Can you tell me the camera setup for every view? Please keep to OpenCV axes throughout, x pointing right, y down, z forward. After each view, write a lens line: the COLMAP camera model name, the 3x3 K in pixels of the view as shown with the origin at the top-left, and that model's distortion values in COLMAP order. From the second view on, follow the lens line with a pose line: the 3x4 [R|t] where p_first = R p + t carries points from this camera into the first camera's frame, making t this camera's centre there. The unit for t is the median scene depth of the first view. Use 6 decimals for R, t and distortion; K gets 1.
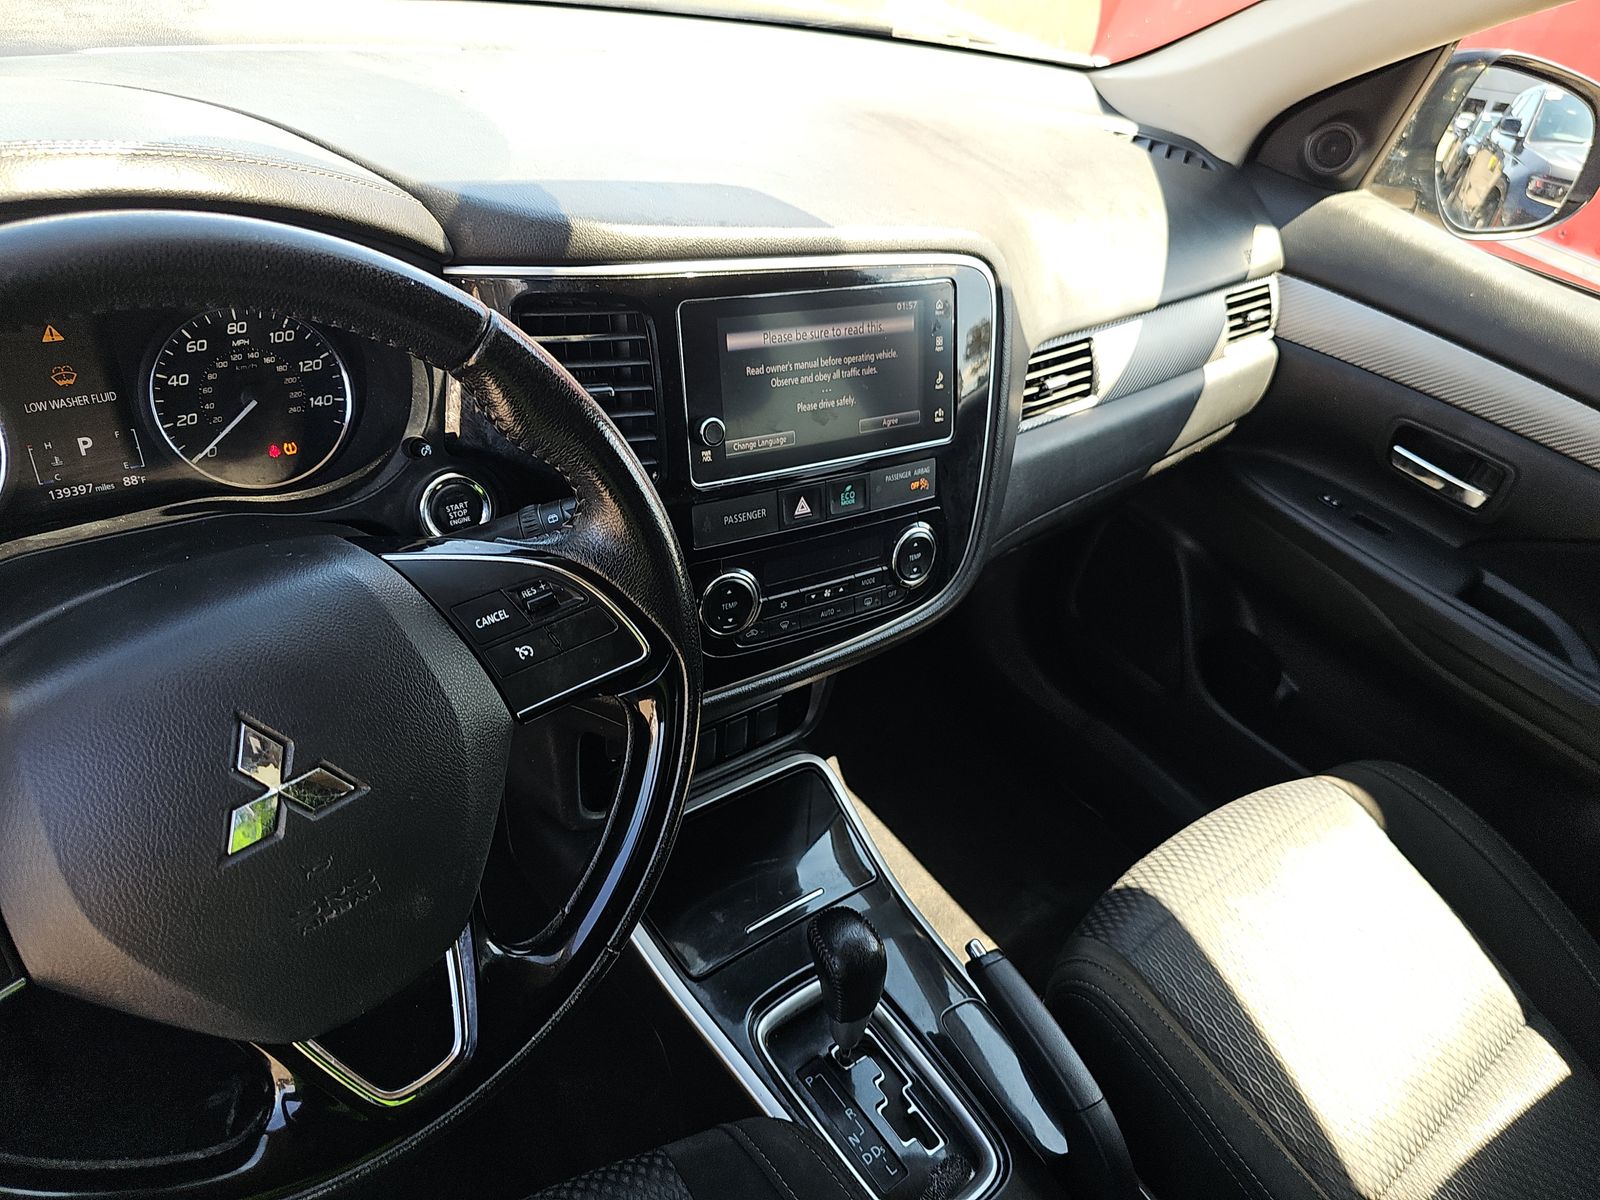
lens RADIAL K [[1069.3, 0, 808.3], [0, 1069.3, 601.7], [0, 0, 1]] dist [0.091295, -0.099924]
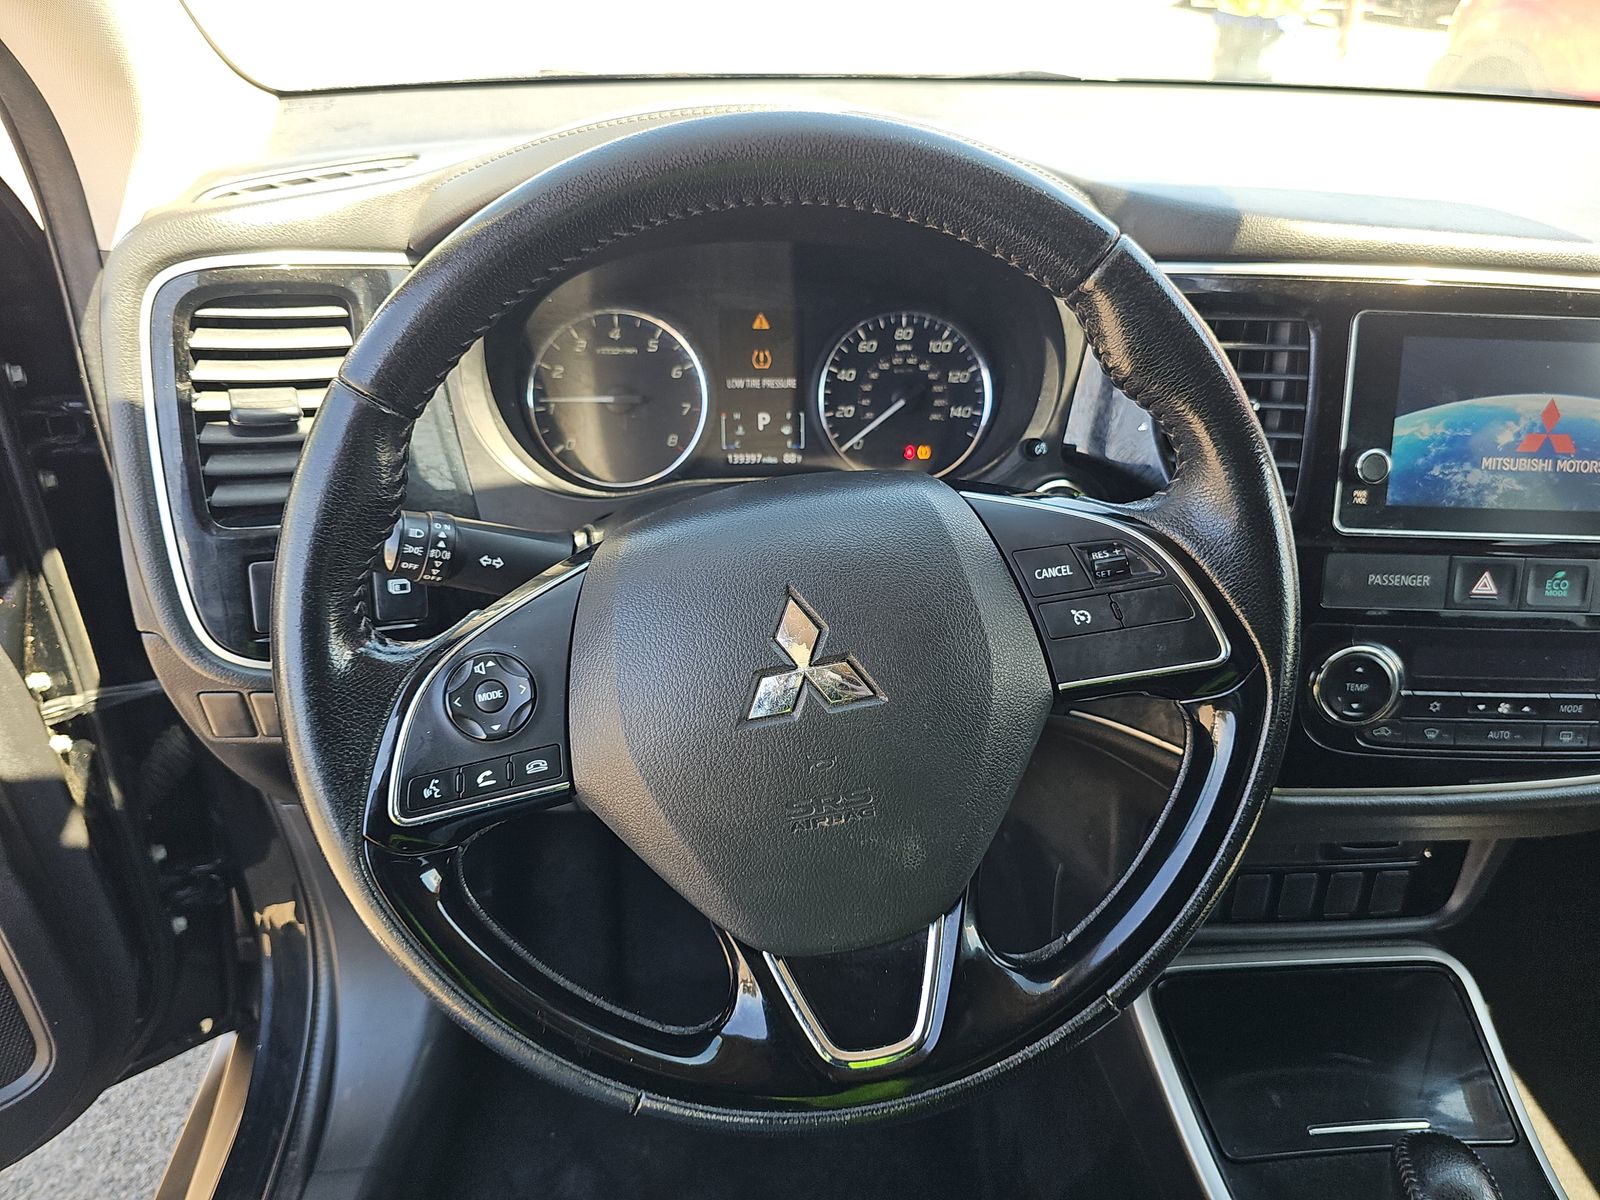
lens RADIAL K [[1095.1, 0, 800.0], [0, 1095.1, 600.0], [0, 0, 1]] dist [-0.003053, -0.008449]
pose [[0.819155, 0.147456, -0.554294, 0.032361], [-0.236461, 0.967263, -0.092134, 0.129598], [0.522562, 0.206541, 0.827206, 0.103500]]
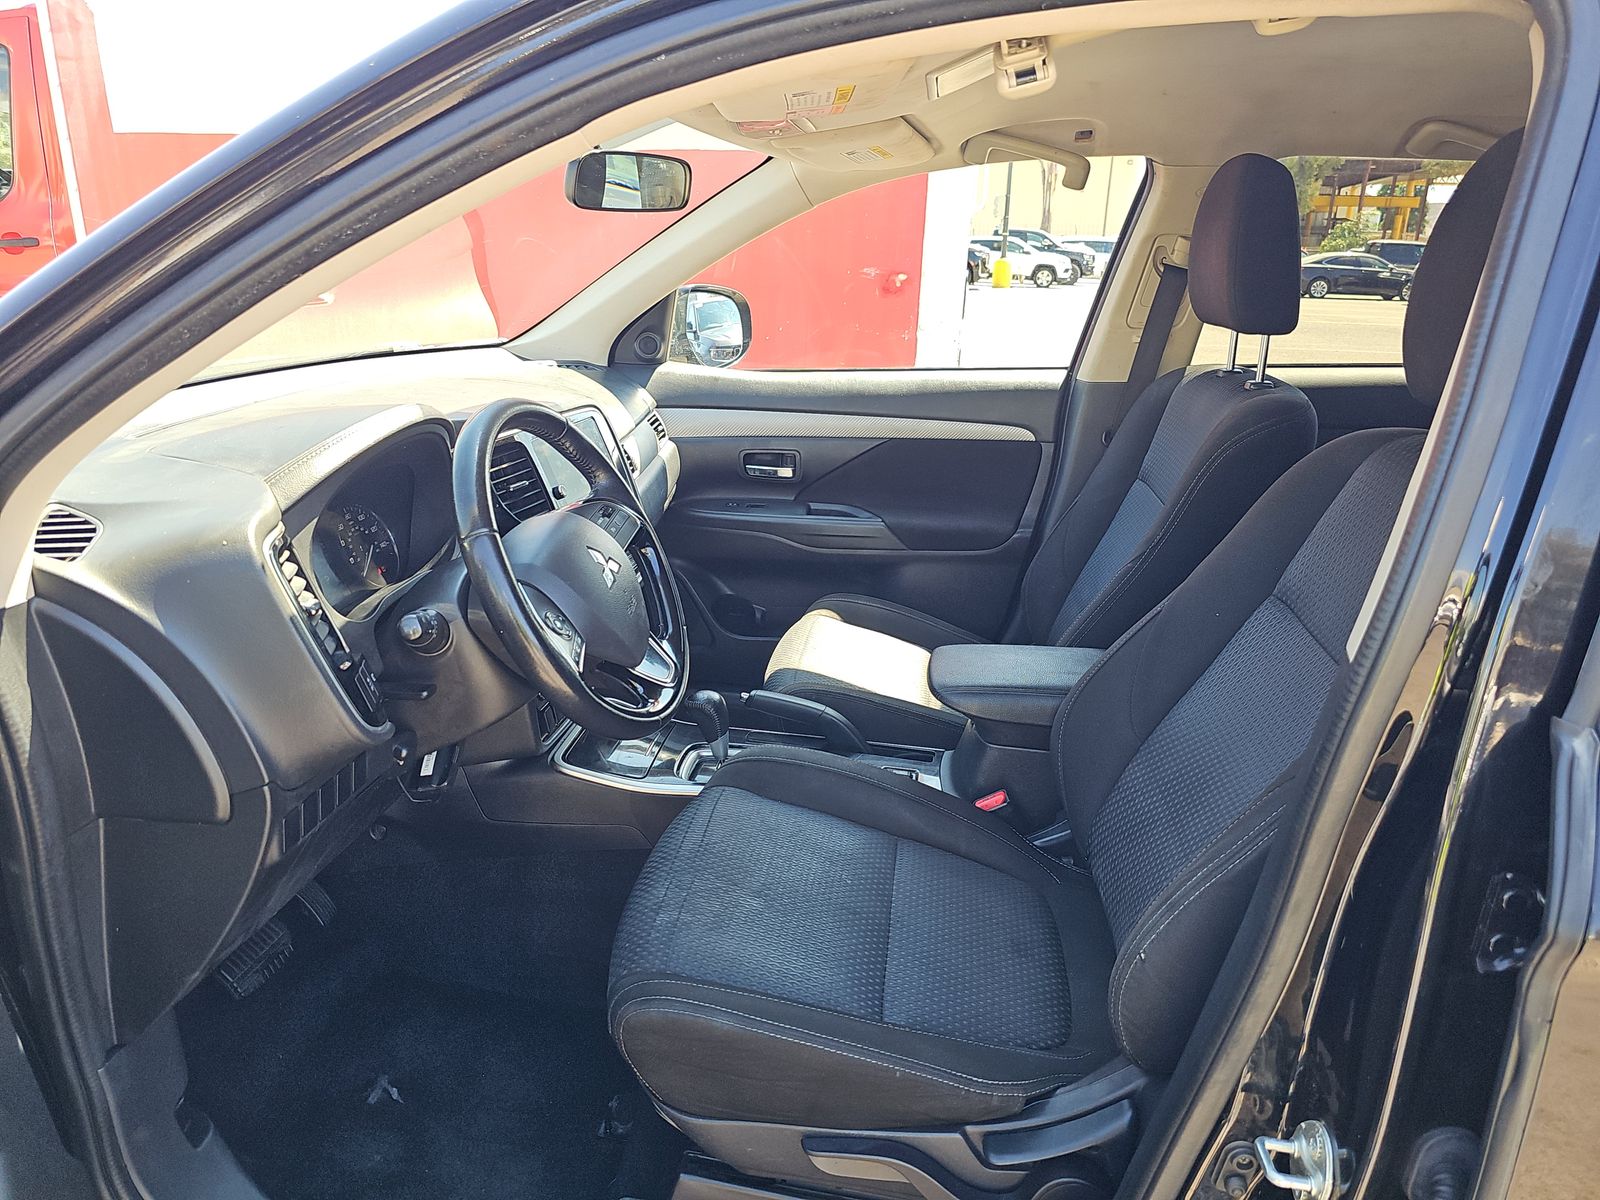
lens RADIAL K [[1069.3, 0, 808.3], [0, 1069.3, 601.7], [0, 0, 1]] dist [0.091295, -0.099924]
pose [[0.711321, -0.379828, 0.591400, -1.192929], [0.506649, 0.860274, -0.056873, 0.452731], [-0.487164, 0.340087, 0.804370, -1.037701]]
